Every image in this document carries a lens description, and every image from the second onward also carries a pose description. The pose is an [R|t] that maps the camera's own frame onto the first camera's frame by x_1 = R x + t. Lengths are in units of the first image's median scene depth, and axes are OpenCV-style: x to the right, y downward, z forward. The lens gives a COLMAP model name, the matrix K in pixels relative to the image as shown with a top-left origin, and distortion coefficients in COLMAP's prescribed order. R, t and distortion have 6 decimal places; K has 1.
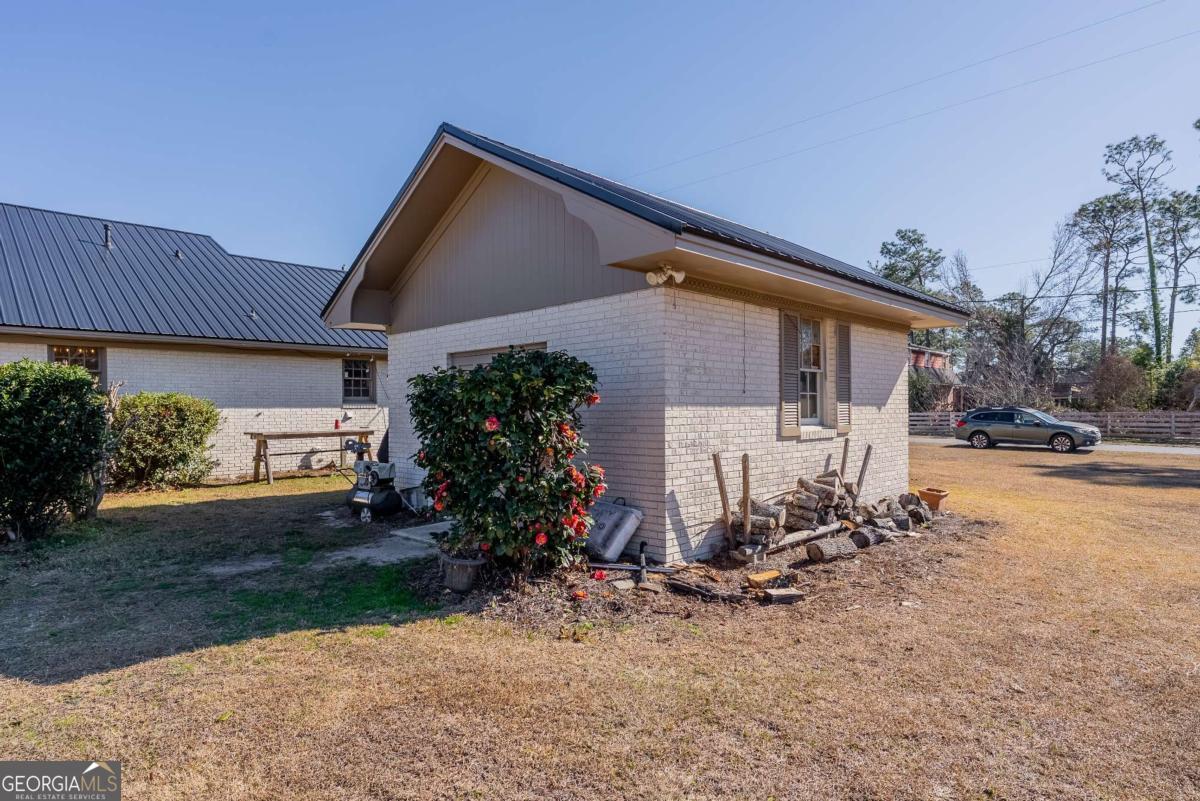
lens RADIAL K [[681.8, 0, 600.0], [0, 681.8, 400.5], [0, 0, 1]] dist [0.010148, -0.000250]
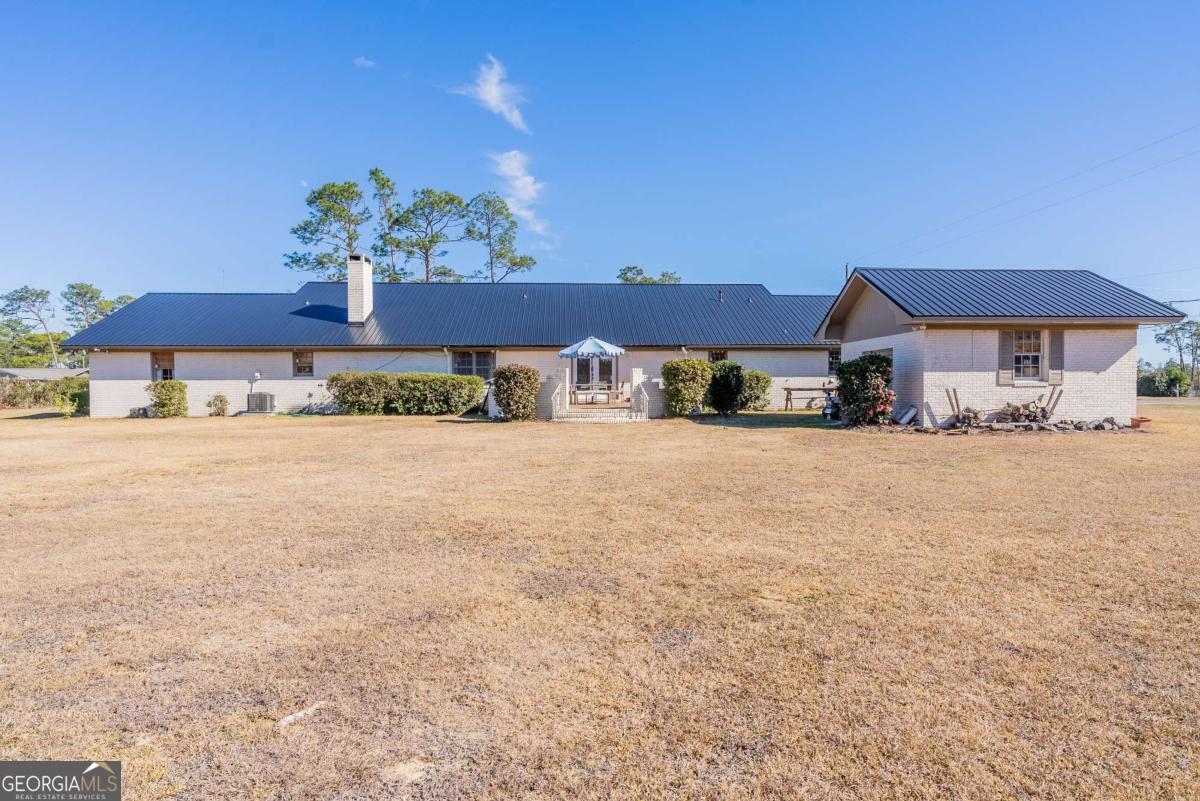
lens RADIAL K [[681.8, 0, 600.0], [0, 681.8, 400.5], [0, 0, 1]] dist [0.010148, -0.000250]
pose [[0.752547, 0.013891, -0.658392, 0.768703], [0.009151, 0.999460, 0.031547, 0.021274], [0.658475, -0.029766, 0.752014, -1.638873]]
